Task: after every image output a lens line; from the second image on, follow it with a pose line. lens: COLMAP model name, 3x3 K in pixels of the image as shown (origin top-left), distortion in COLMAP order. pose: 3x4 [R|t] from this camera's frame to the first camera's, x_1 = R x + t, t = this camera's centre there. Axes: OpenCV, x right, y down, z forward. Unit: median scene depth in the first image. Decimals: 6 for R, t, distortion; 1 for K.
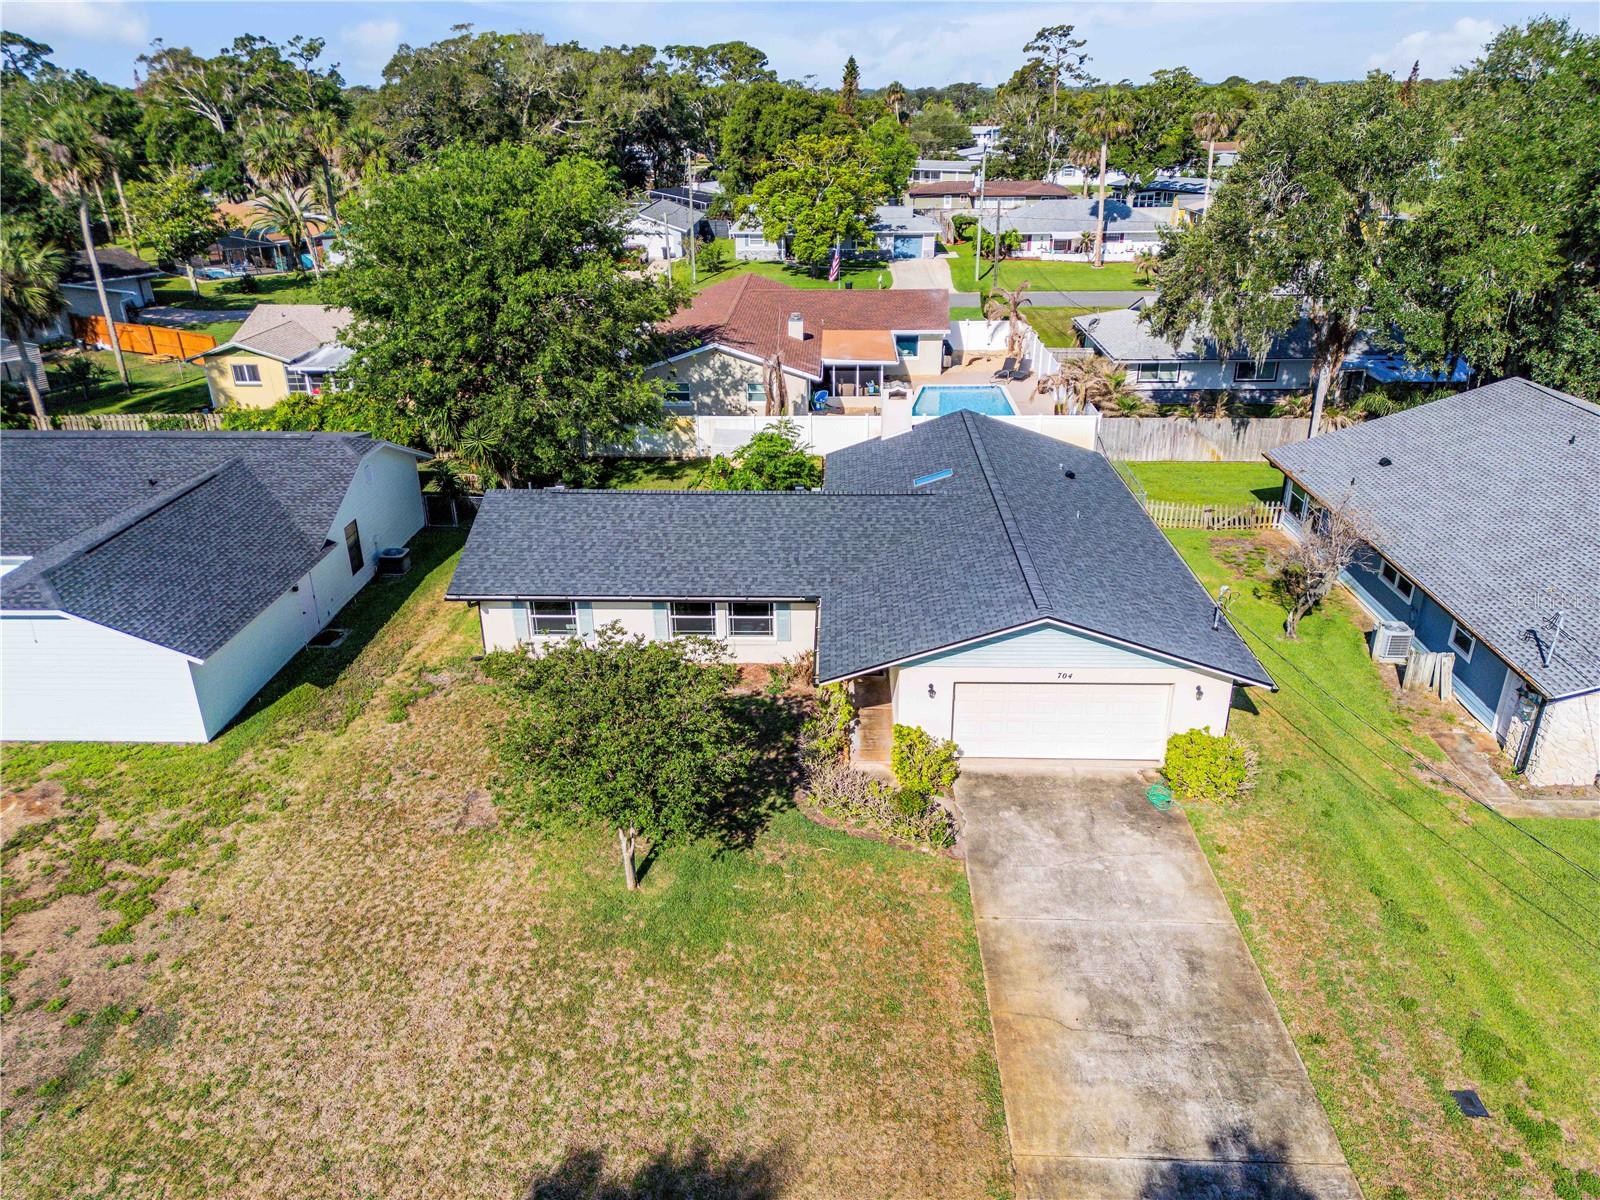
lens RADIAL K [[1124.5, 0, 794.8], [0, 1124.5, 600.9], [0, 0, 1]] dist [0.081822, -0.086156]
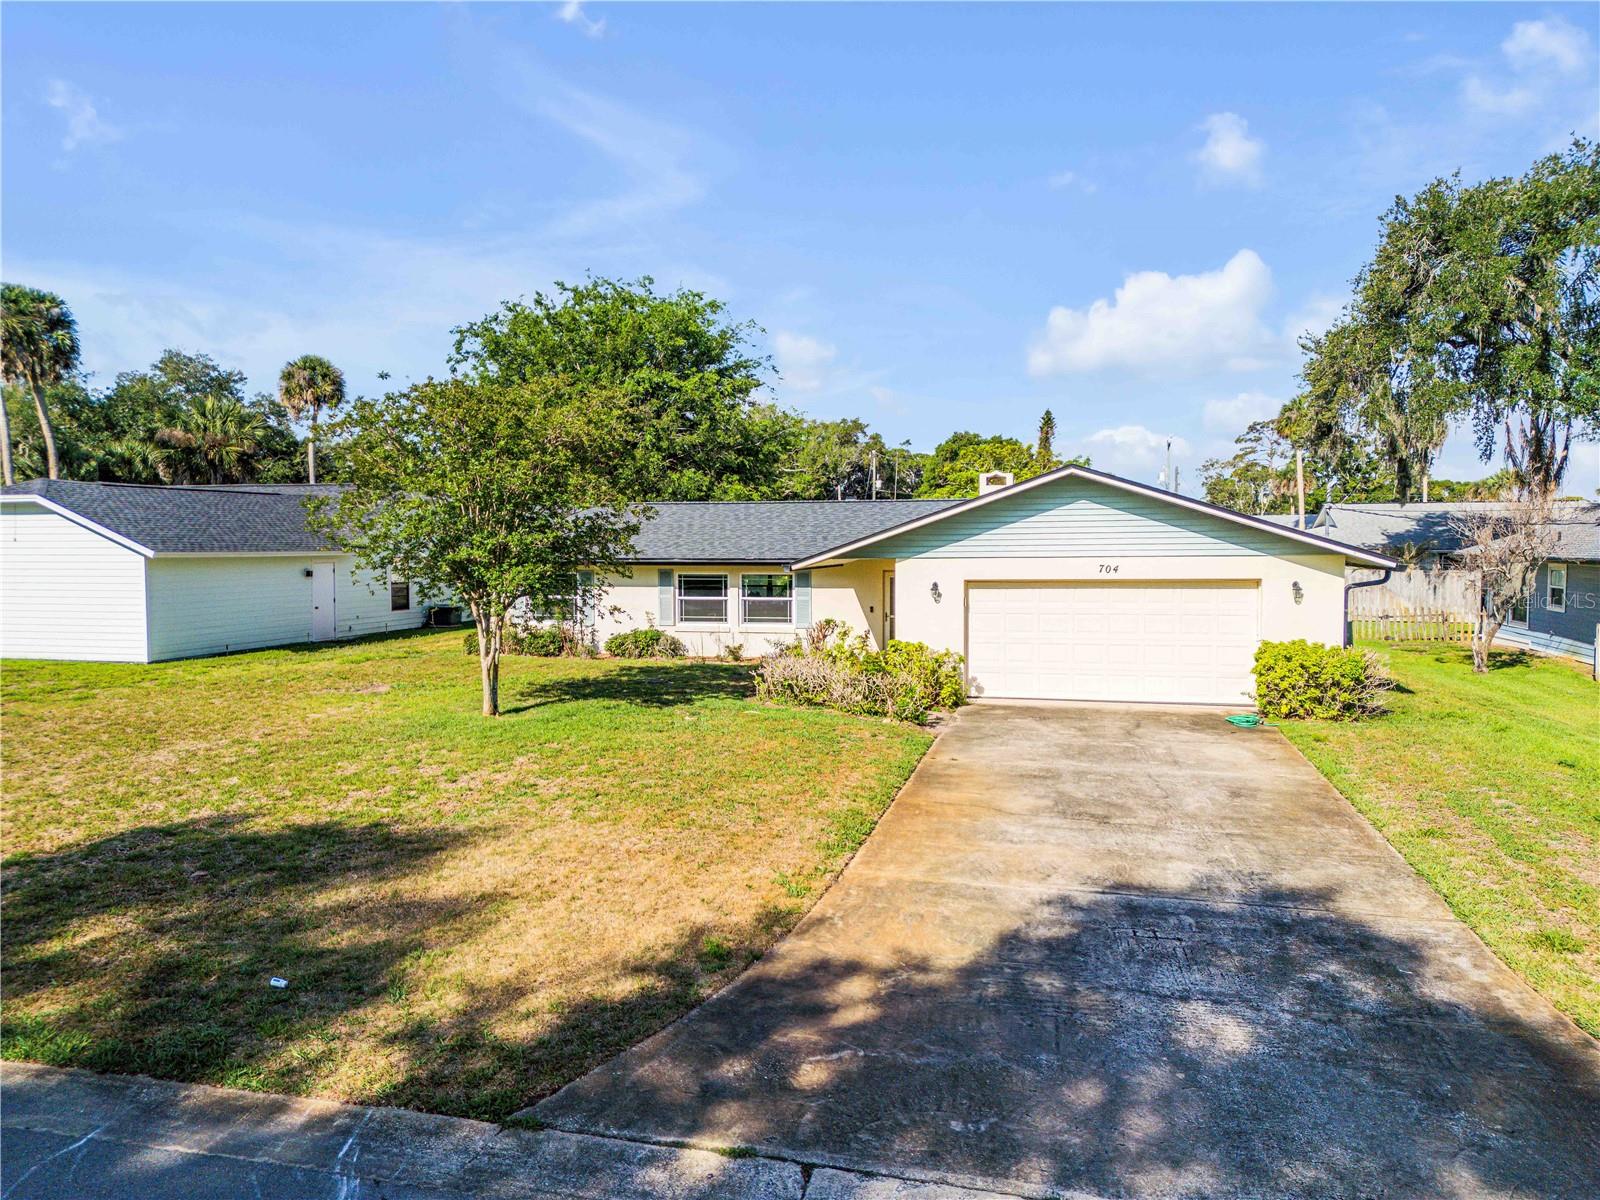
lens RADIAL K [[1120.8, 0, 794.4], [0, 1120.8, 596.0], [0, 0, 1]] dist [0.086309, -0.091832]
pose [[0.978037, 0.016032, -0.207812, 0.124043], [-0.090211, 0.931374, -0.352710, 0.243517], [0.187896, 0.363710, 0.912365, 0.173803]]
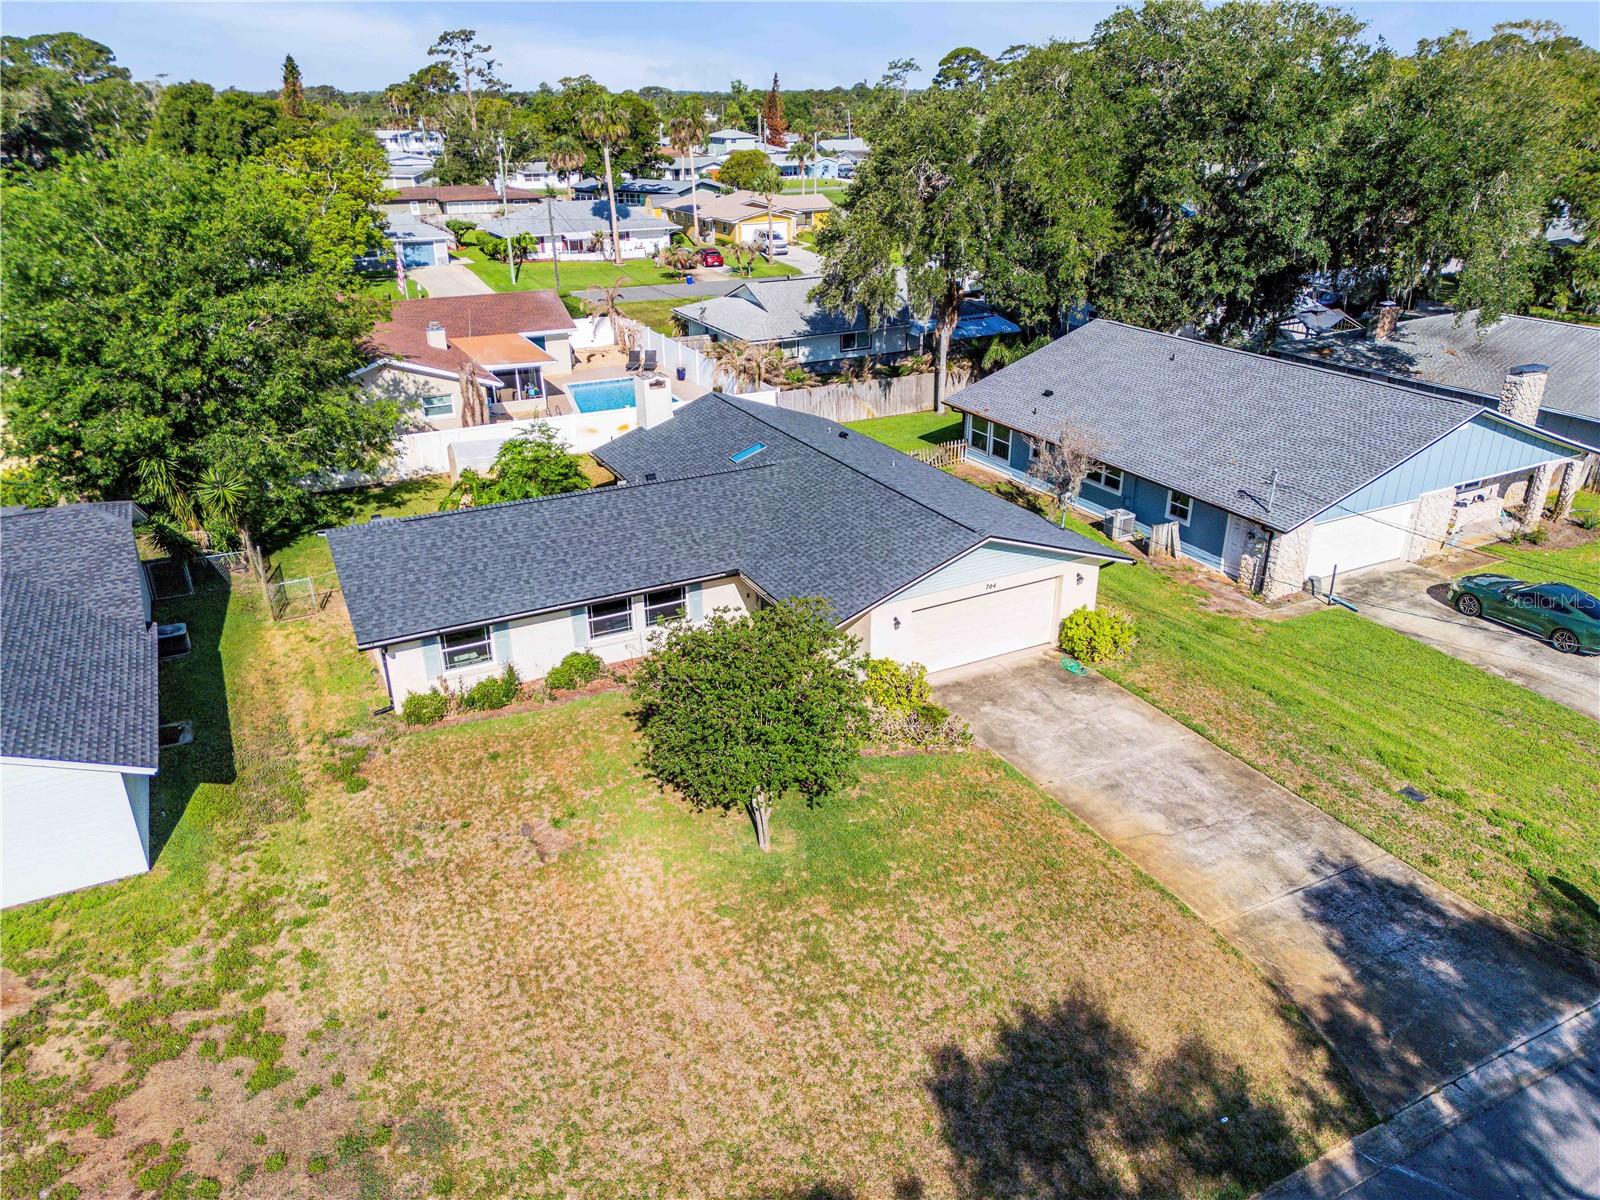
lens RADIAL K [[1127.5, 0, 800.0], [0, 1127.5, 600.0], [0, 0, 1]] dist [0.086464, -0.086677]
pose [[0.869297, -0.197098, 0.453293, -0.308711], [0.200115, 0.978878, 0.041862, -0.005990], [-0.451969, 0.054320, 0.890378, 0.024923]]
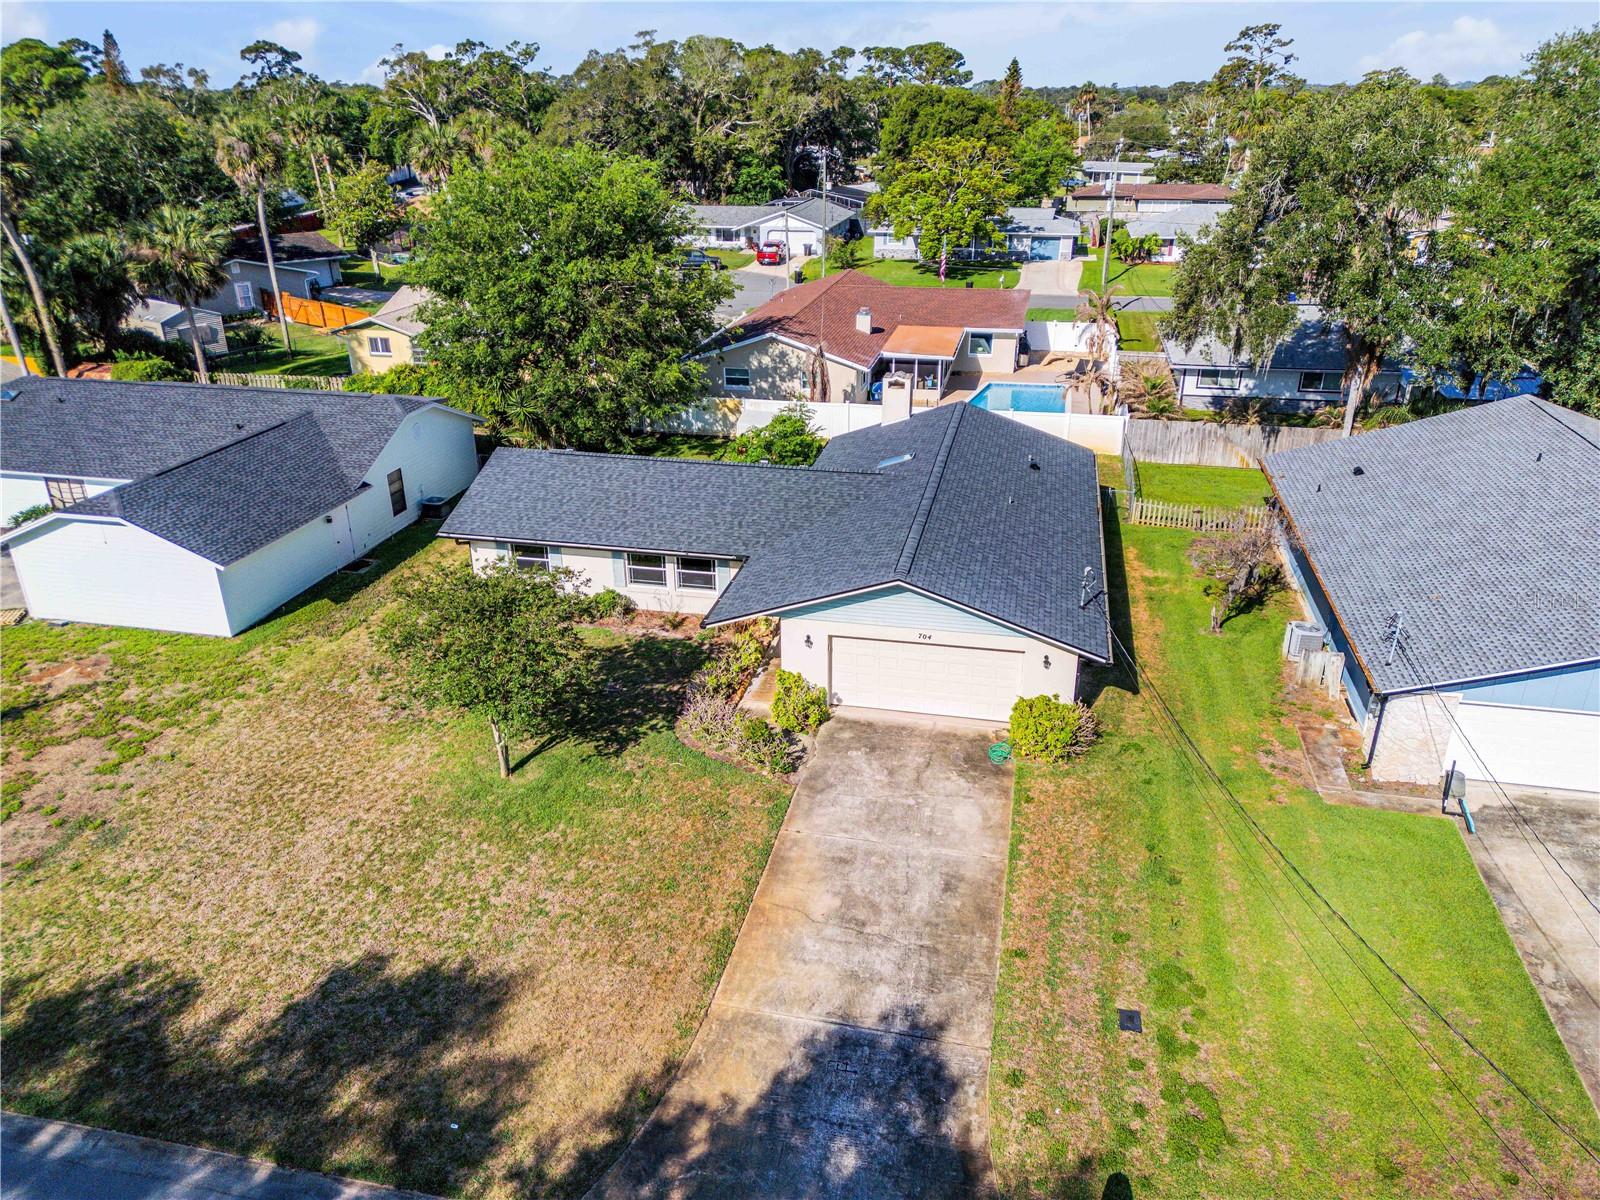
lens RADIAL K [[1124.5, 0, 794.8], [0, 1124.5, 600.9], [0, 0, 1]] dist [0.081822, -0.086156]
pose [[0.983321, 0.076378, -0.165065, 0.190807], [-0.076284, 0.997062, 0.006918, 0.021960], [0.165108, 0.005789, 0.986259, -0.068565]]
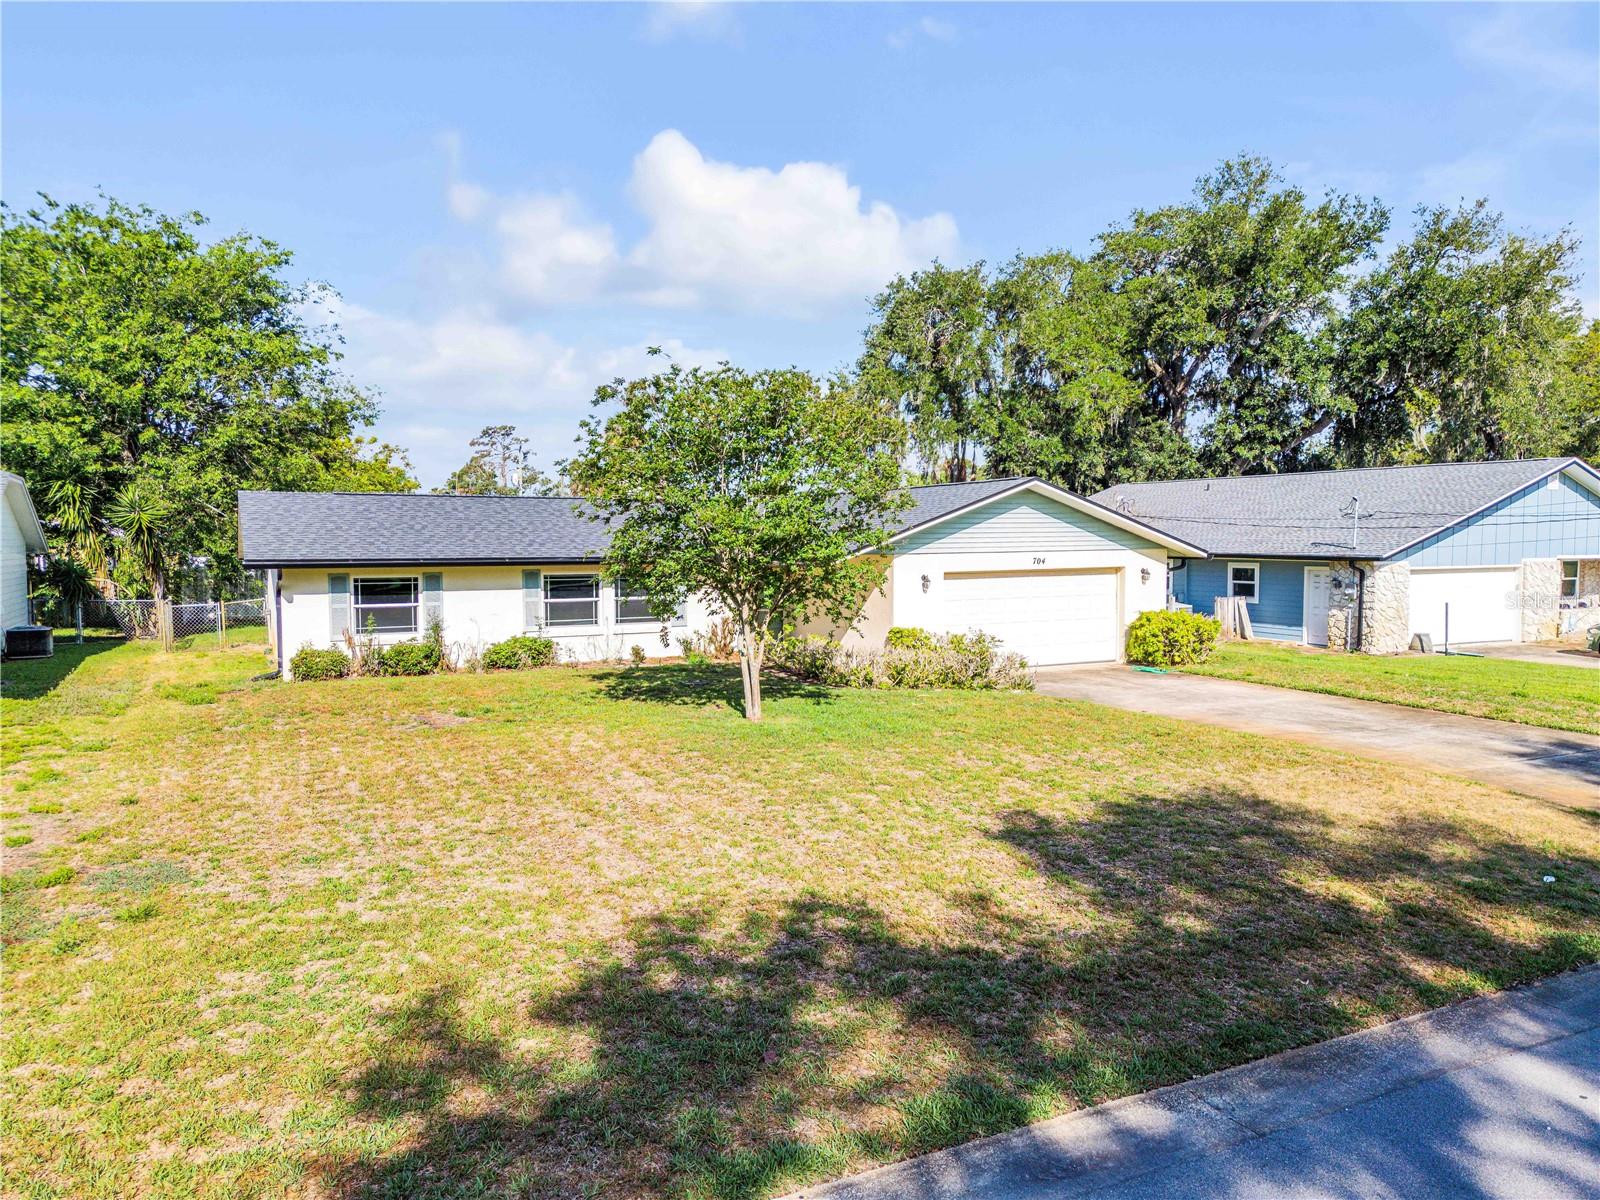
lens RADIAL K [[1127.5, 0, 800.0], [0, 1127.5, 600.0], [0, 0, 1]] dist [0.086464, -0.086677]
pose [[0.872878, -0.020225, 0.487519, -0.269009], [0.194665, 0.930617, -0.309931, 0.233596], [-0.447425, 0.365435, 0.816253, 0.203559]]
